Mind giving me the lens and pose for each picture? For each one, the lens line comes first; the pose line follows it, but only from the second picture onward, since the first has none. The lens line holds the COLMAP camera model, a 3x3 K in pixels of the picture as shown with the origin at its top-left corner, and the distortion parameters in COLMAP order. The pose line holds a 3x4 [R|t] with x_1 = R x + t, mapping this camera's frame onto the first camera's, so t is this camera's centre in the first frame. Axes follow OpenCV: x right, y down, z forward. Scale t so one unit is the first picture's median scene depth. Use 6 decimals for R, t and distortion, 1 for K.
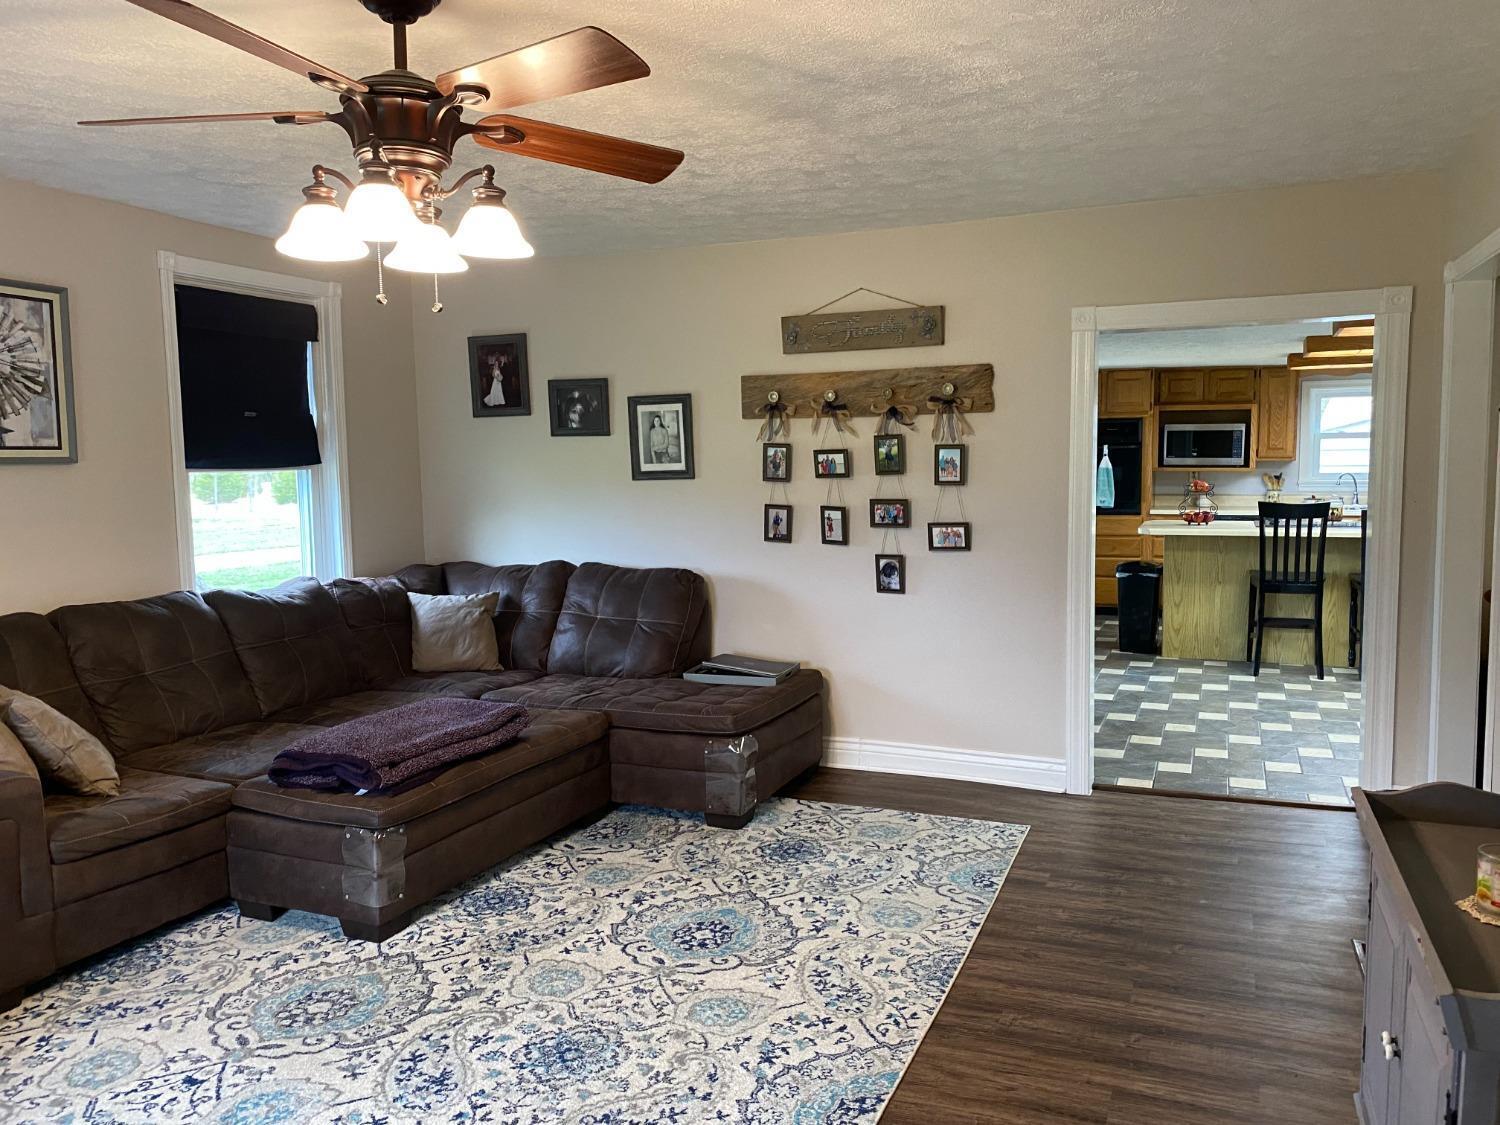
lens RADIAL K [[1155.9, 0, 755.1], [0, 1155.9, 568.4], [0, 0, 1]] dist [0.006982, -0.003539]
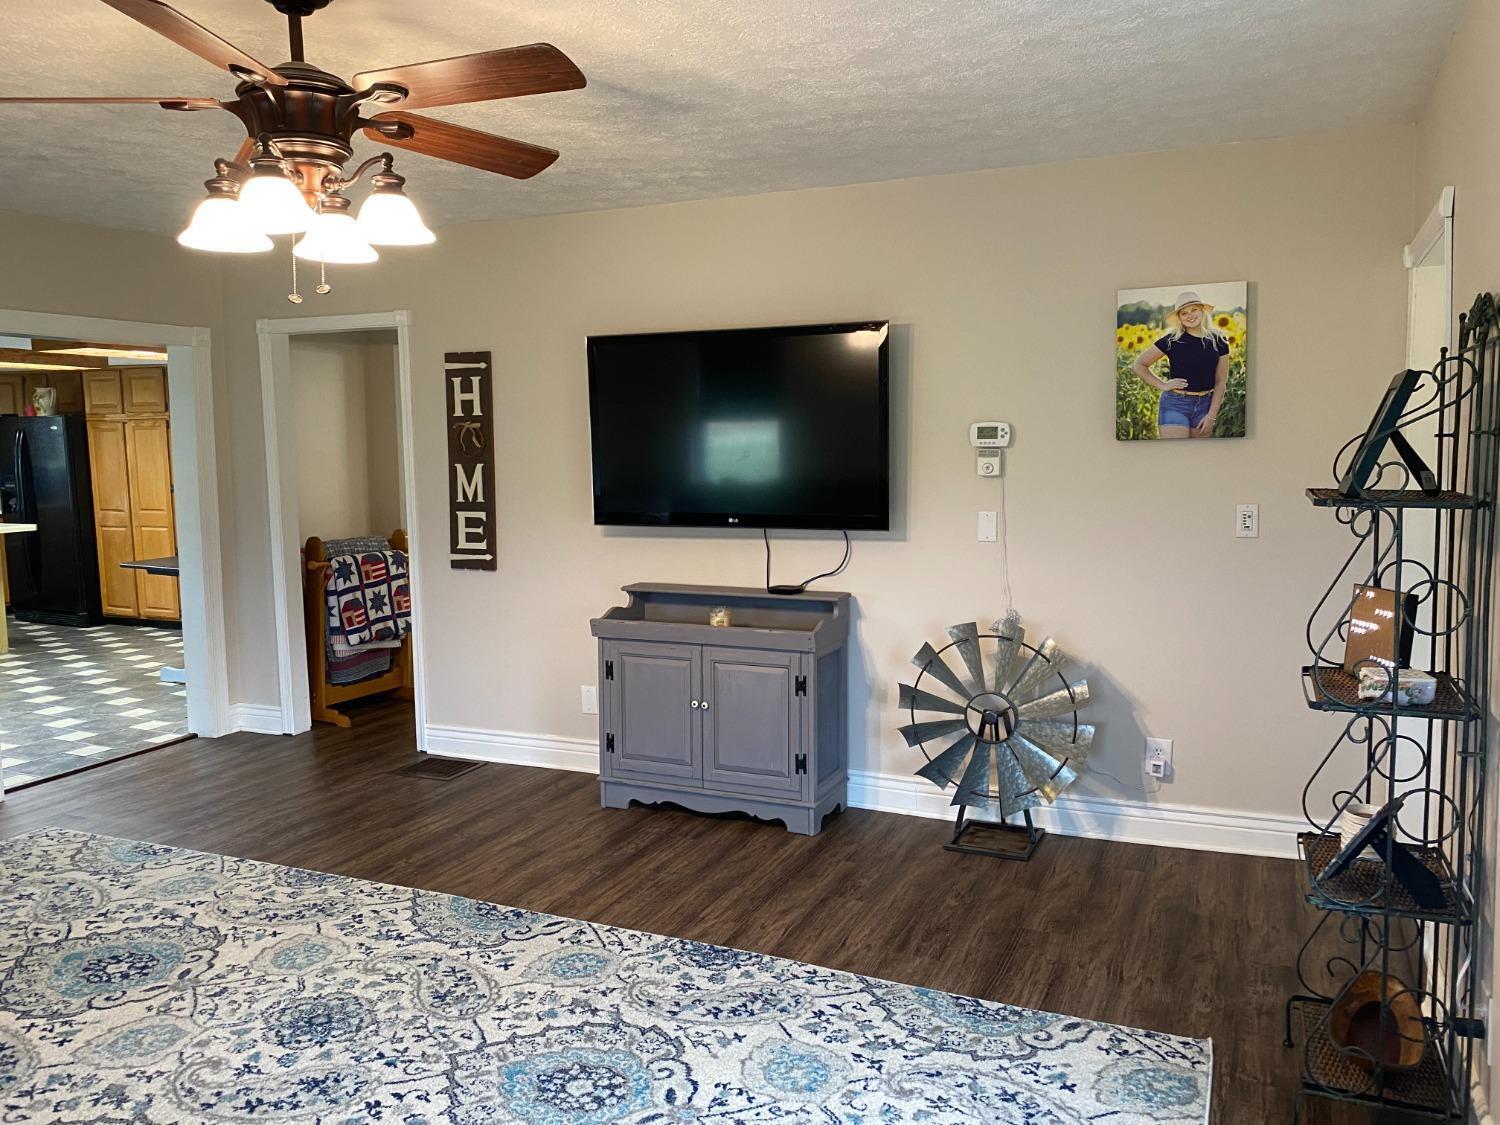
lens RADIAL K [[1155.9, 0, 753.7], [0, 1155.9, 555.4], [0, 0, 1]] dist [0.006982, -0.003539]
pose [[0.040968, -0.090276, 0.995074, -0.942450], [0.112135, 0.990033, 0.085202, -0.035558], [-0.992848, 0.108092, 0.050683, 0.415679]]
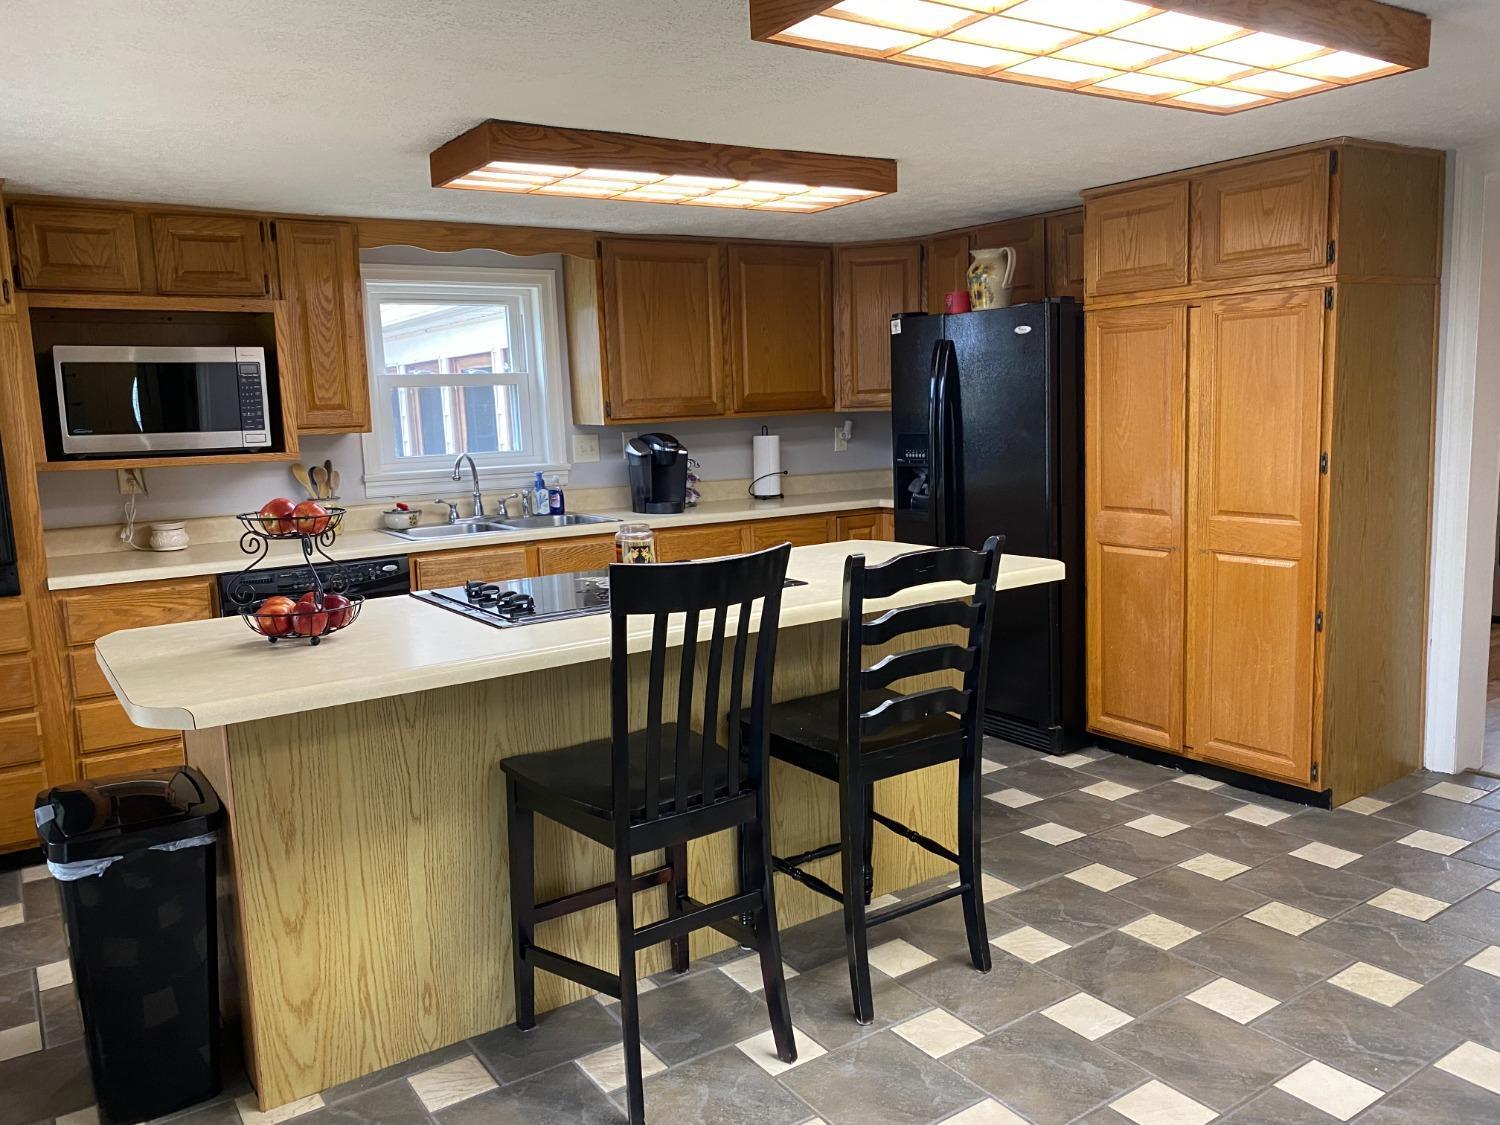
lens RADIAL K [[1155.9, 0, 751.4], [0, 1155.9, 567.2], [0, 0, 1]] dist [0.006982, -0.003539]
pose [[0.561039, -0.124156, 0.818426, 0.452943], [0.114580, 0.990819, 0.071762, -0.148716], [-0.819821, 0.053514, 0.570113, 1.649460]]
